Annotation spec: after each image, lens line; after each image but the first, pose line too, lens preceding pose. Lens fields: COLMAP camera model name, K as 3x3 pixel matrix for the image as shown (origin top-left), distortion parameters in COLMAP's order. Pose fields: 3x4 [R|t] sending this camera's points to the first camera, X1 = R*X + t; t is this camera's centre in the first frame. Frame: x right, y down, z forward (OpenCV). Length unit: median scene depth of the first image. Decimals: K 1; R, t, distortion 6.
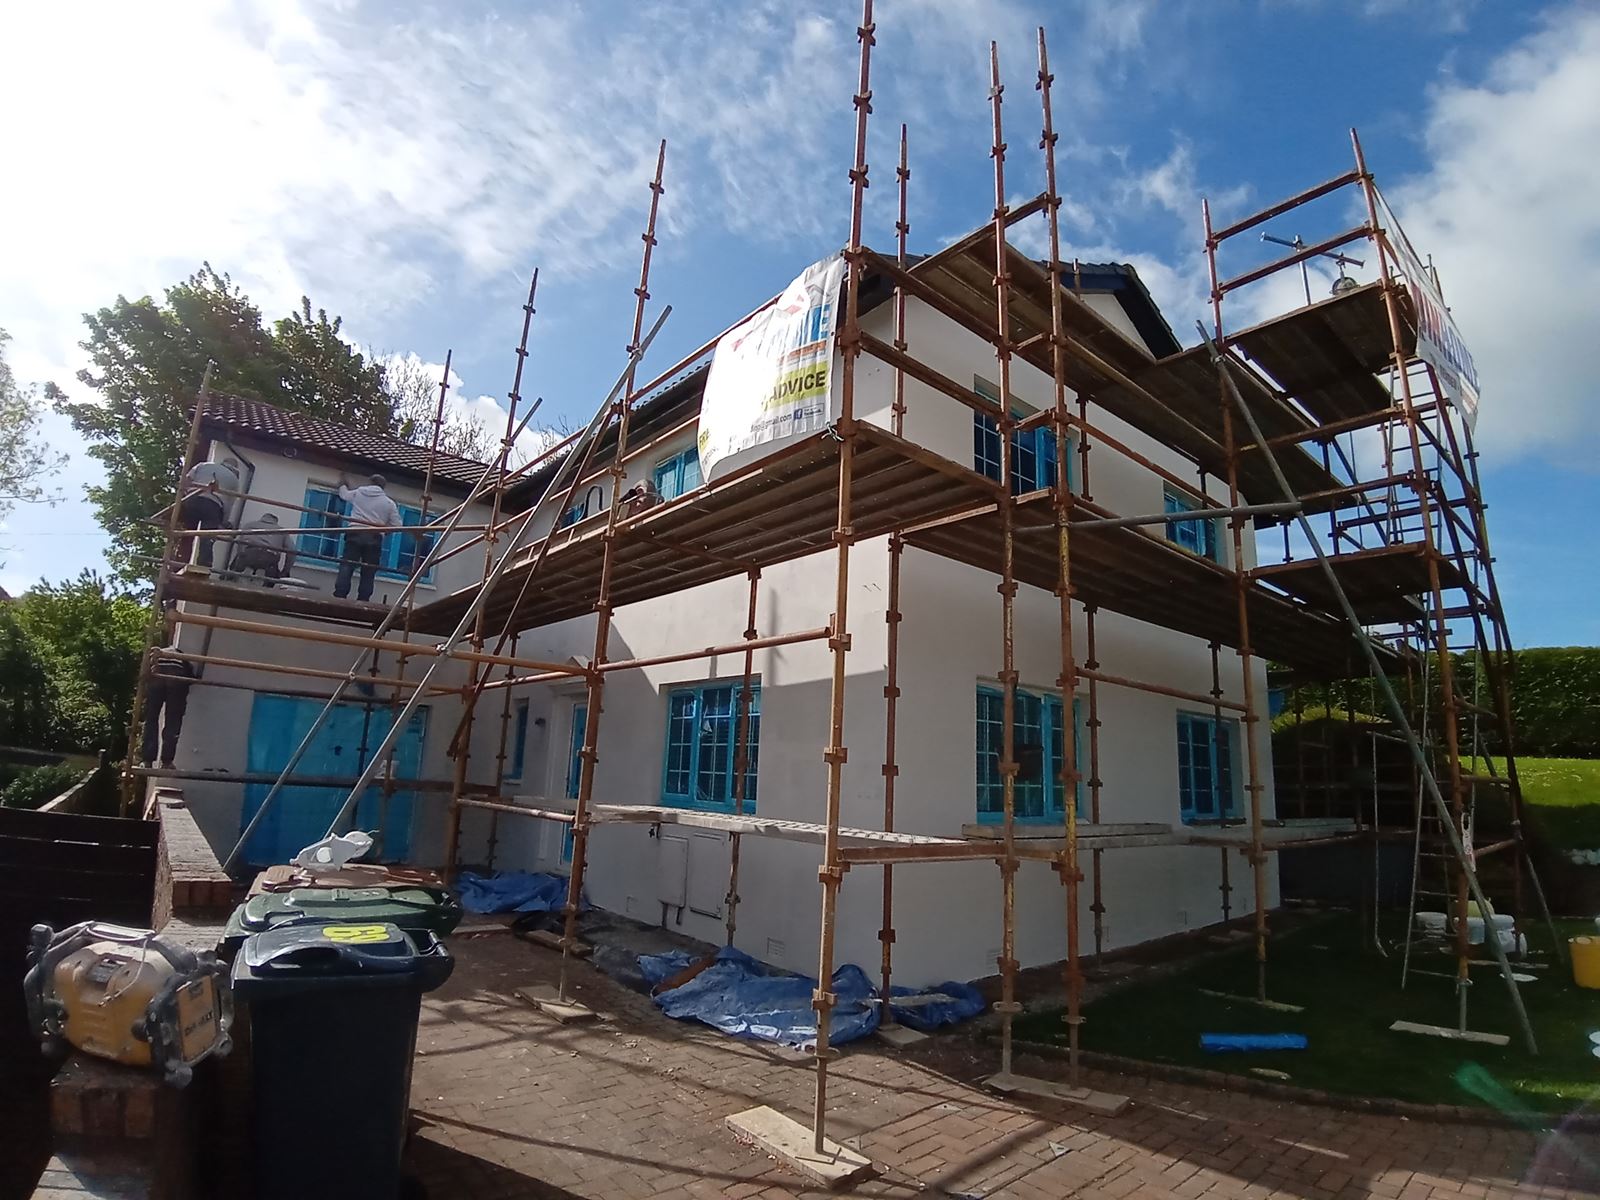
lens RADIAL K [[806.6, 0, 808.3], [0, 806.6, 616.3], [0, 0, 1]] dist [-0.048993, -0.032072]
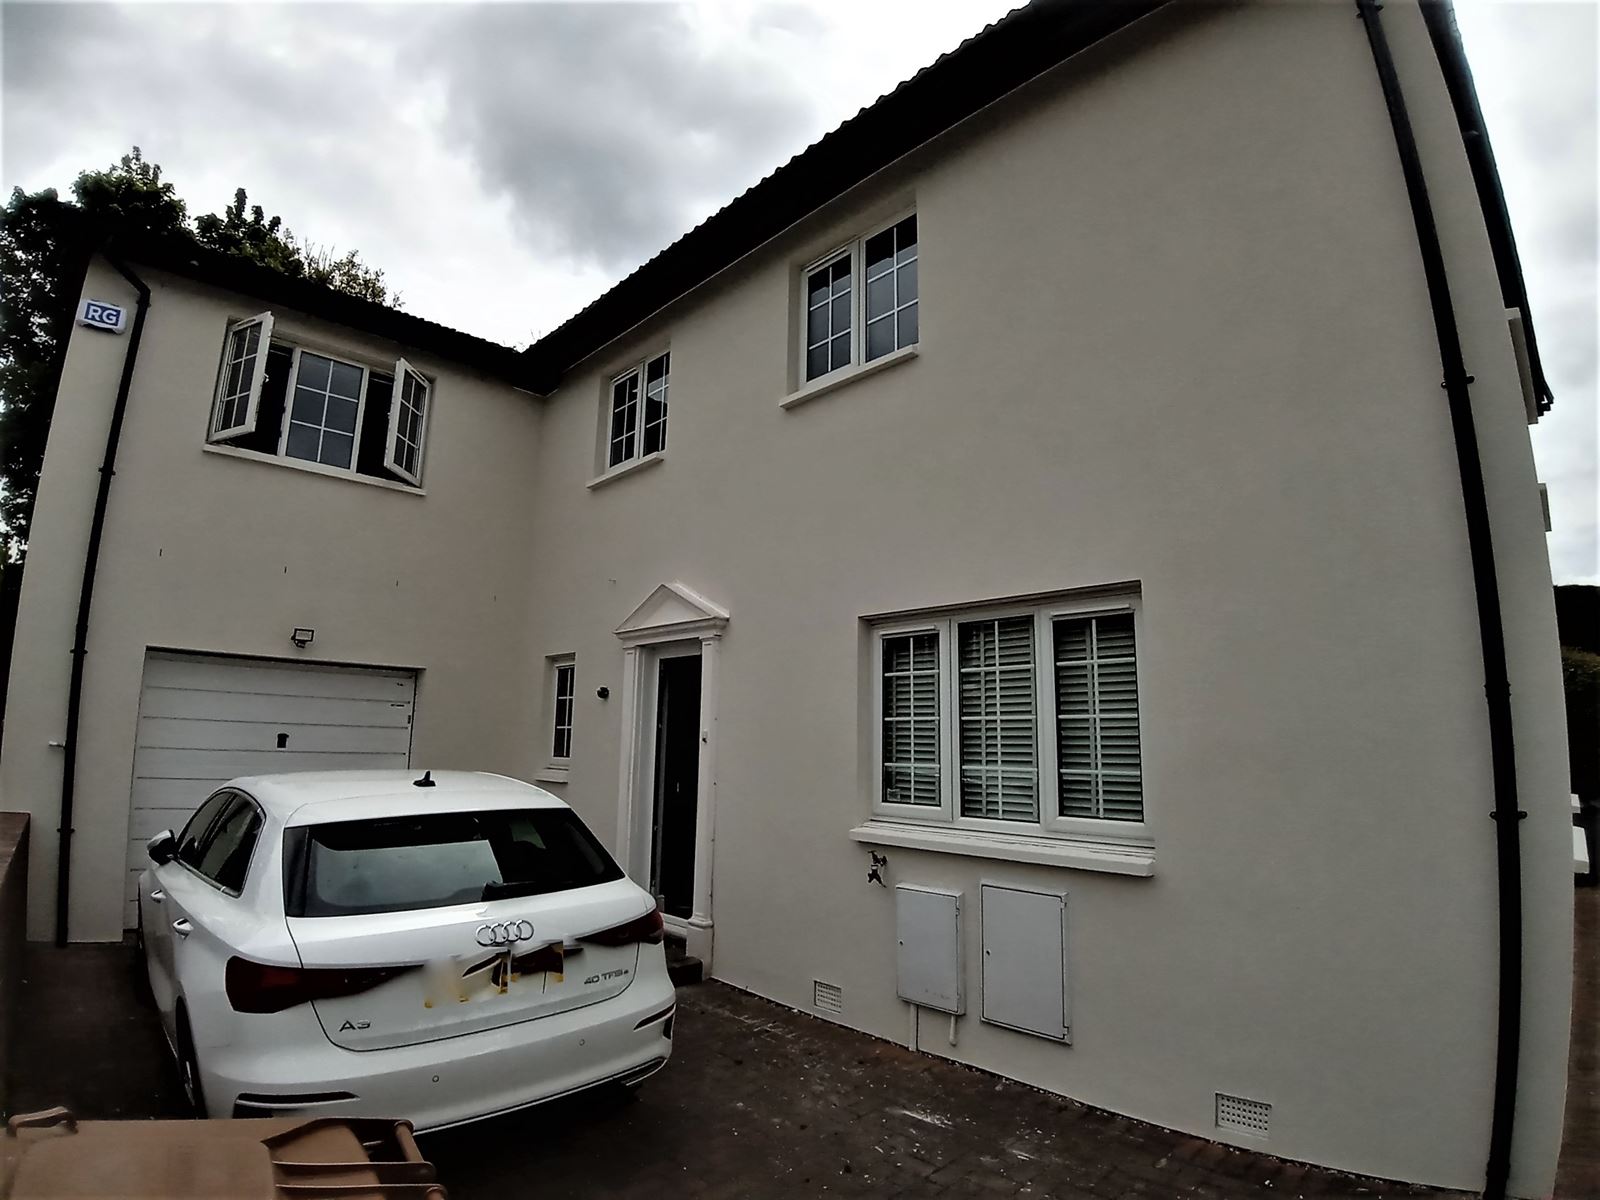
lens RADIAL K [[812.4, 0, 808.9], [0, 812.4, 605.1], [0, 0, 1]] dist [-0.071932, -0.014143]
pose [[0.997706, -0.012358, 0.066554, -0.333796], [0.010540, 0.999563, 0.027602, 0.075546], [-0.066866, -0.026838, 0.997401, 0.534535]]
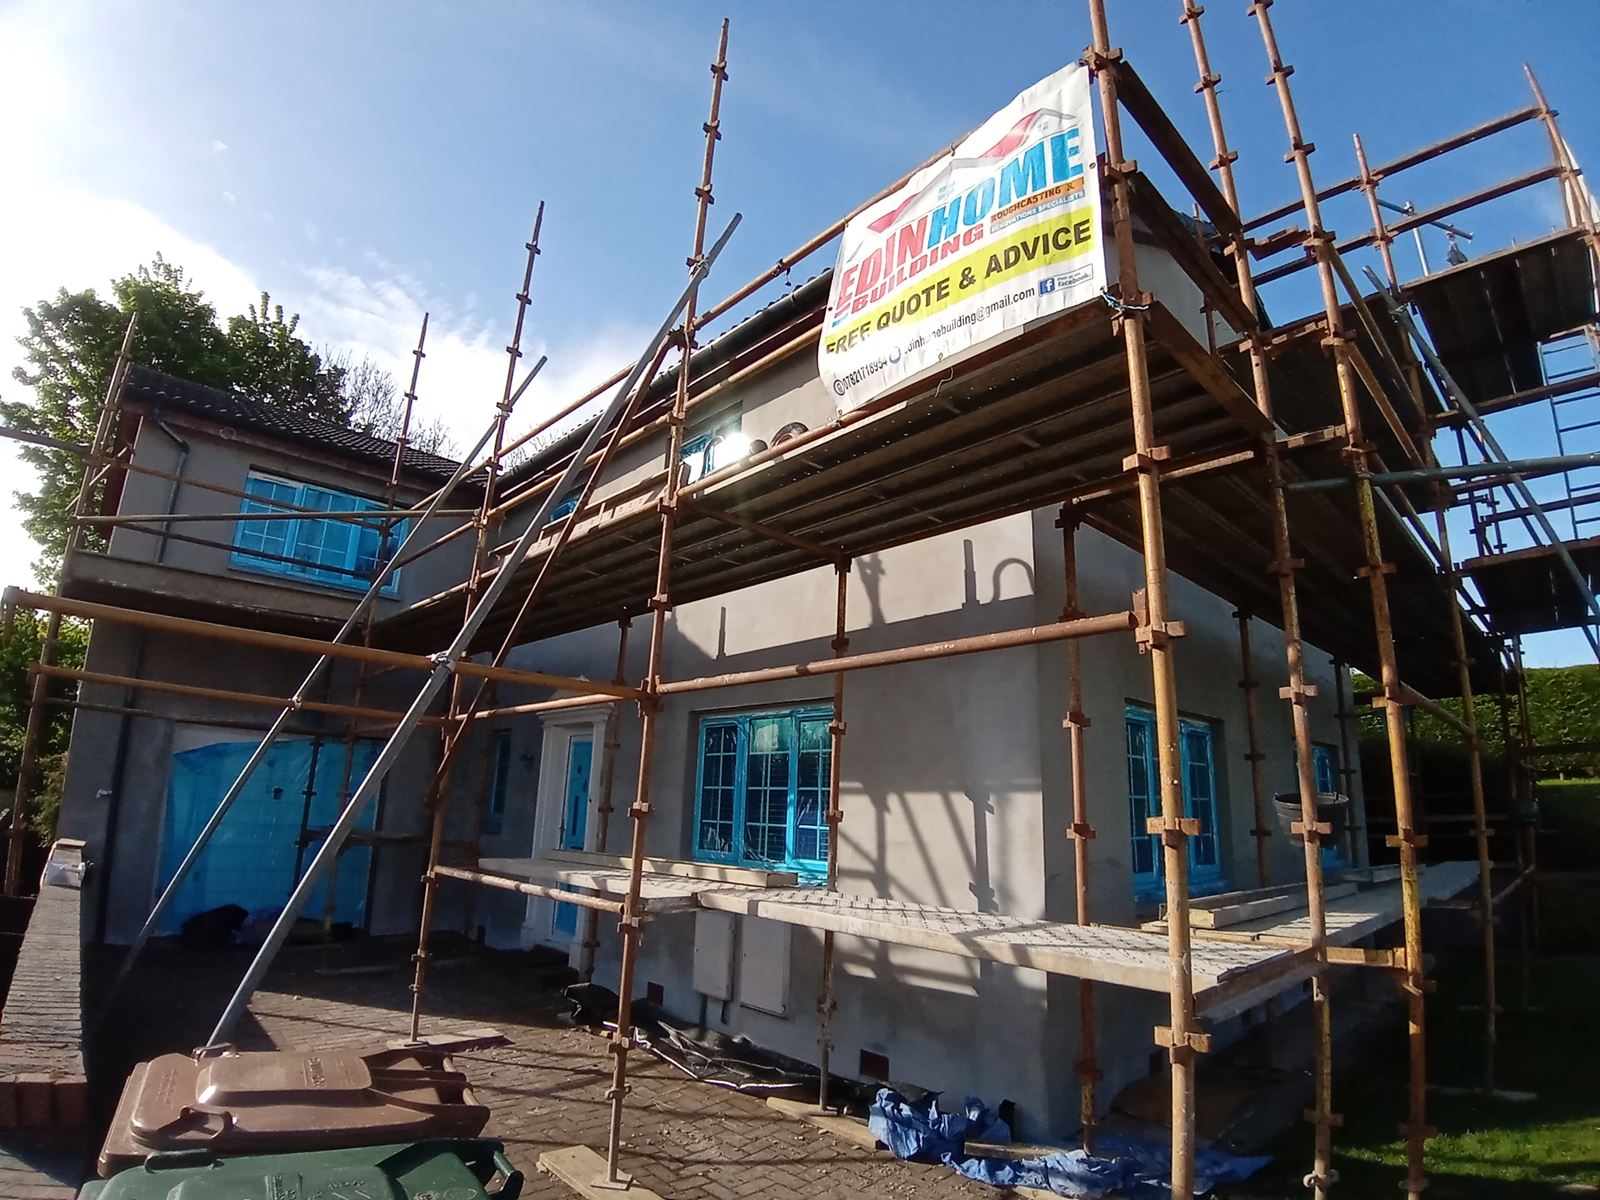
lens RADIAL K [[814.1, 0, 809.2], [0, 814.1, 605.0], [0, 0, 1]] dist [-0.054330, -0.028326]
pose [[0.998774, 0.001200, 0.049492, -0.136891], [0.001063, 0.998956, -0.045673, 0.019552], [-0.049495, 0.045670, 0.997730, 0.234504]]
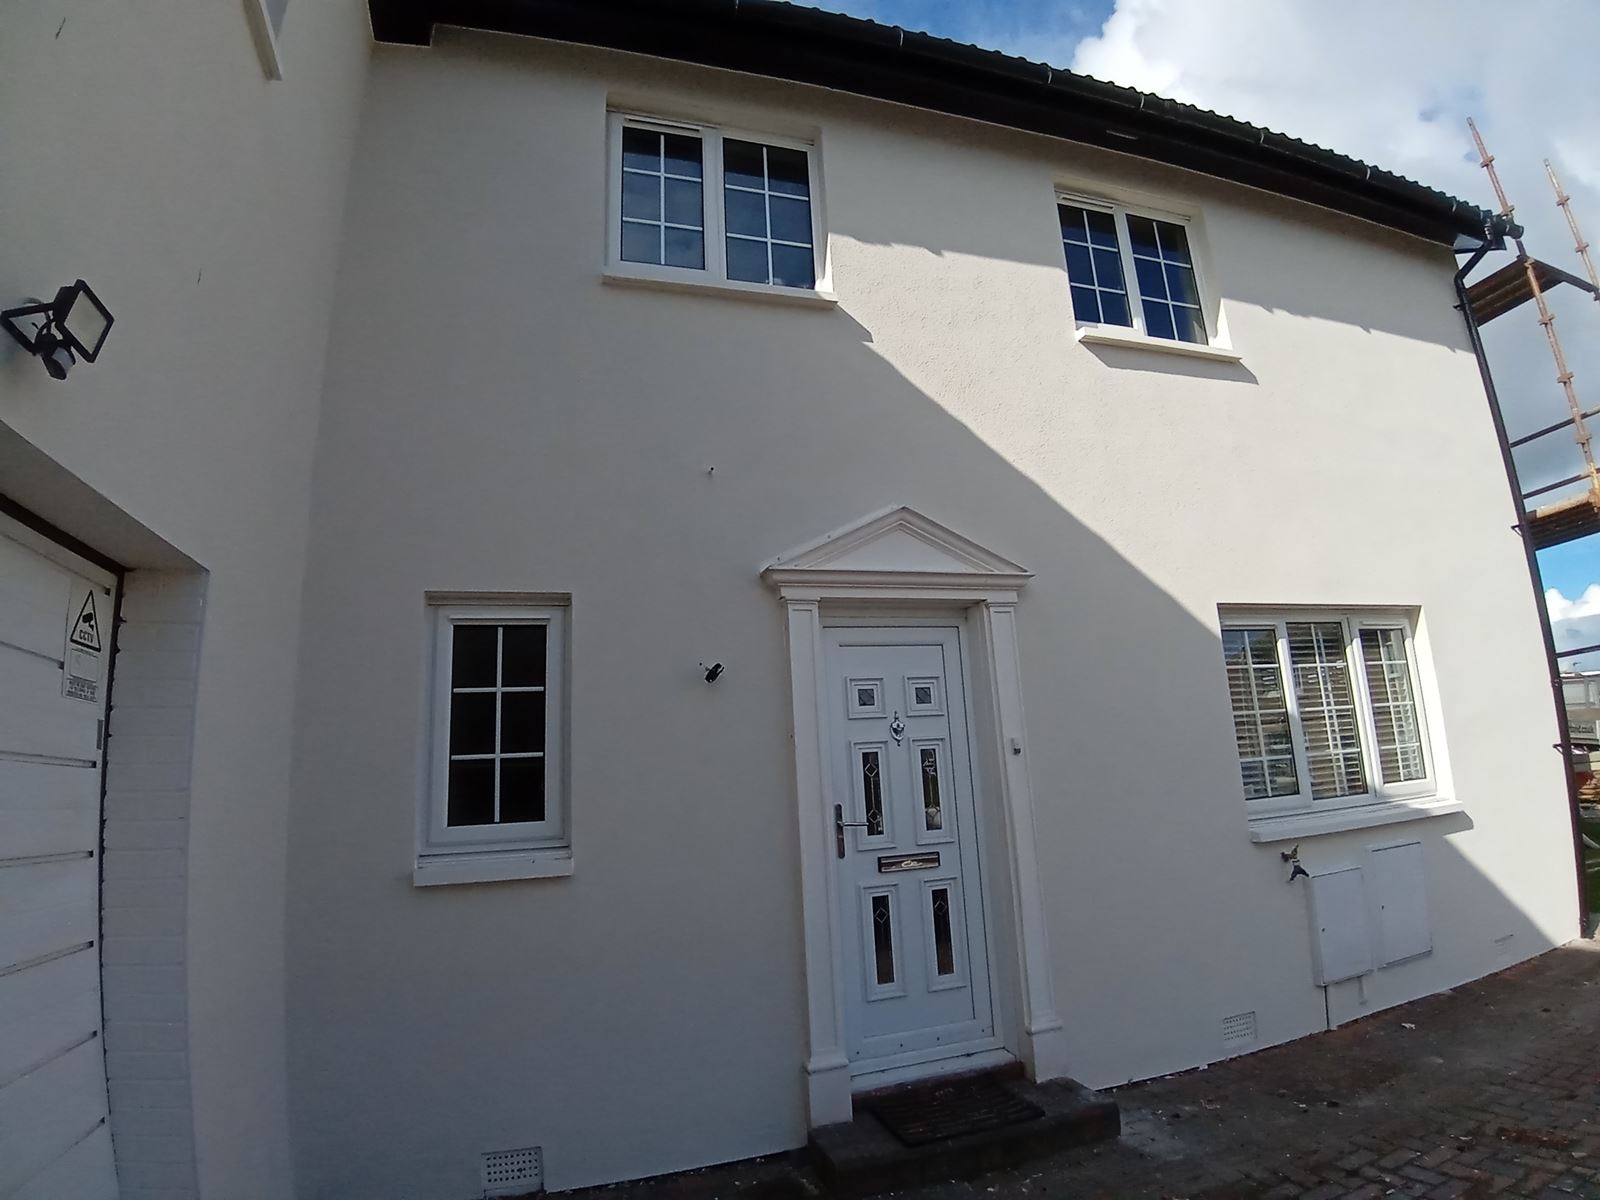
lens RADIAL K [[817.0, 0, 801.2], [0, 817.0, 567.6], [0, 0, 1]] dist [-0.059902, -0.029620]
pose [[0.400158, 0.152770, 0.903623, -1.014517], [-0.116736, 0.986473, -0.115082, 0.199197], [-0.908981, -0.059434, 0.412579, 1.323331]]
